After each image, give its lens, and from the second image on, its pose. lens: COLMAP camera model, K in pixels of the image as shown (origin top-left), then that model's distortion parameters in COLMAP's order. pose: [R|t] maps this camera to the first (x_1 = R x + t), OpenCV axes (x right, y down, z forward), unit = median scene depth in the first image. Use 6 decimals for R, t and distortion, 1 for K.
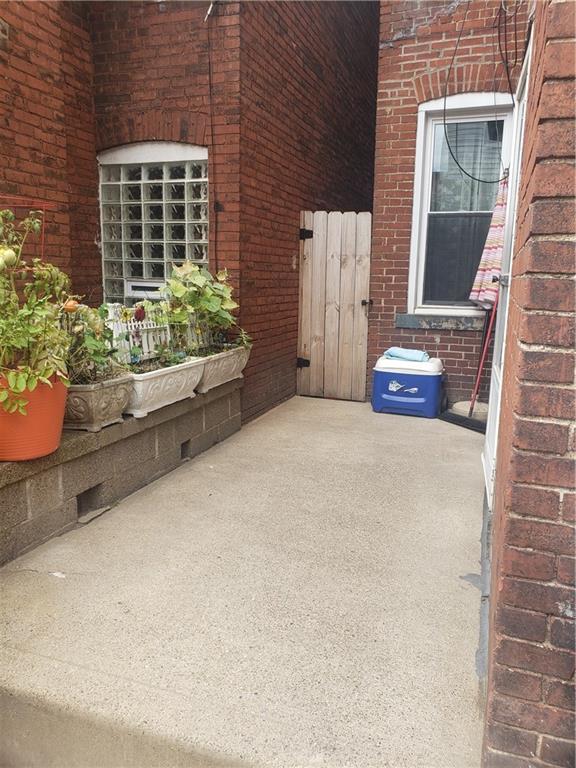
lens RADIAL K [[592.9, 0, 289.1], [0, 592.9, 384.8], [0, 0, 1]] dist [-0.006907, -0.004330]
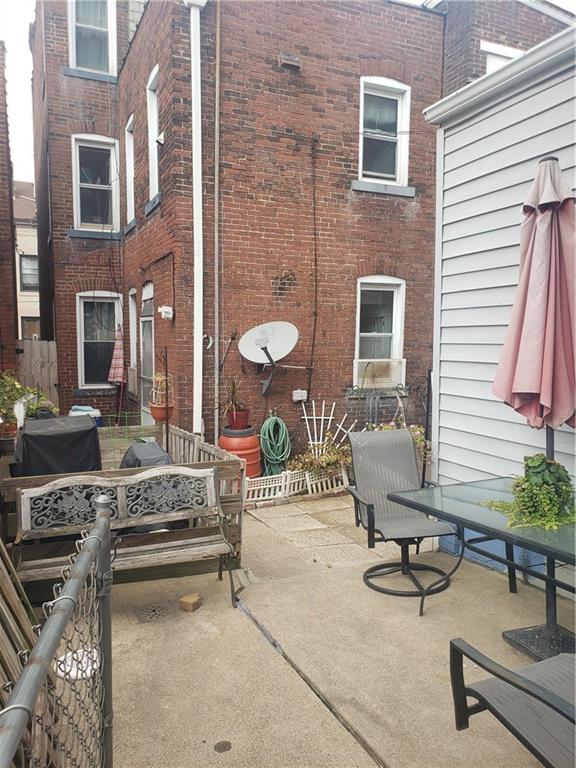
lens RADIAL K [[592.9, 0, 287.6], [0, 592.9, 385.6], [0, 0, 1]] dist [-0.006907, -0.004330]
pose [[0.720264, -0.059045, 0.691183, -0.711127], [0.135324, 0.989188, -0.056516, 0.084115], [-0.680373, 0.134240, 0.720467, -0.996333]]
